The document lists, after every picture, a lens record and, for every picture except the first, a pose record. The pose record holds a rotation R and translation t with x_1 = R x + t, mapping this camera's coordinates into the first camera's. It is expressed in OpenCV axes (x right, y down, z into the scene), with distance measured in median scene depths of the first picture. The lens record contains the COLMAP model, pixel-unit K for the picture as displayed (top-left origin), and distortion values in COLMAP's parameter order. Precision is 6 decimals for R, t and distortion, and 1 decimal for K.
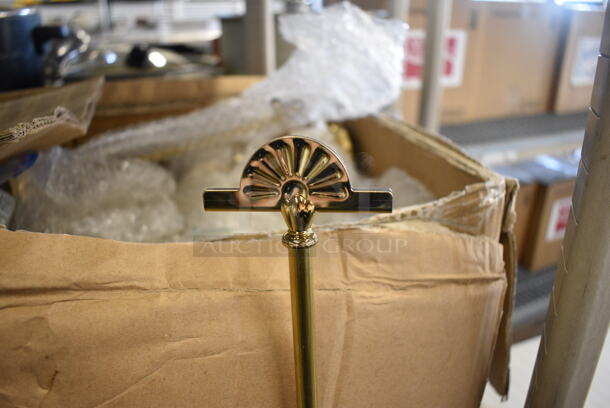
lens RADIAL K [[469.3, 0, 305.0], [0, 469.3, 204.0], [0, 0, 1]] dist [-0.099976, 0.004815]
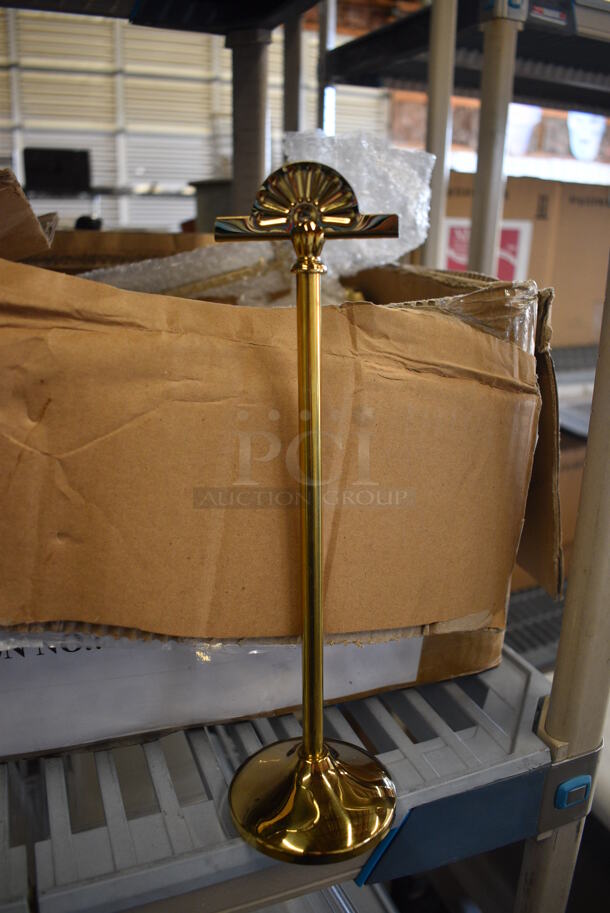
lens RADIAL K [[702.4, 0, 305.0], [0, 702.4, 456.5], [0, 0, 1]] dist [-0.099976, 0.004815]
pose [[0.999746, 0.022549, -0.000502, -0.006592], [-0.022517, 0.996602, -0.079229, 0.535634], [-0.001286, 0.079220, 0.996856, -0.410922]]
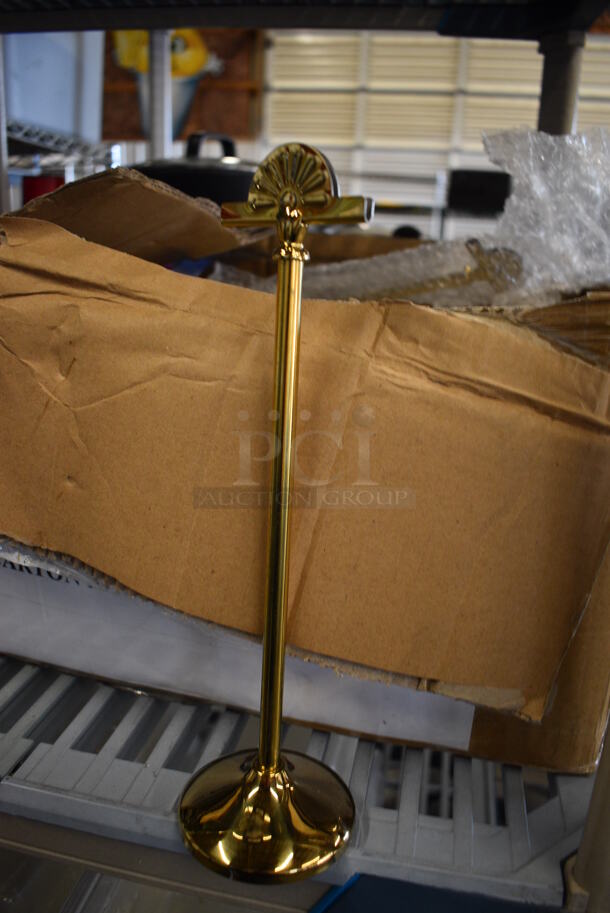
lens RADIAL K [[698.2, 0, 305.0], [0, 698.2, 456.5], [0, 0, 1]] dist [-0.097258, 0.000946]
pose [[0.836423, 0.202827, -0.509173, 0.737170], [-0.253504, 0.966828, -0.031302, 0.459738], [0.485934, 0.155259, 0.860095, -0.123861]]
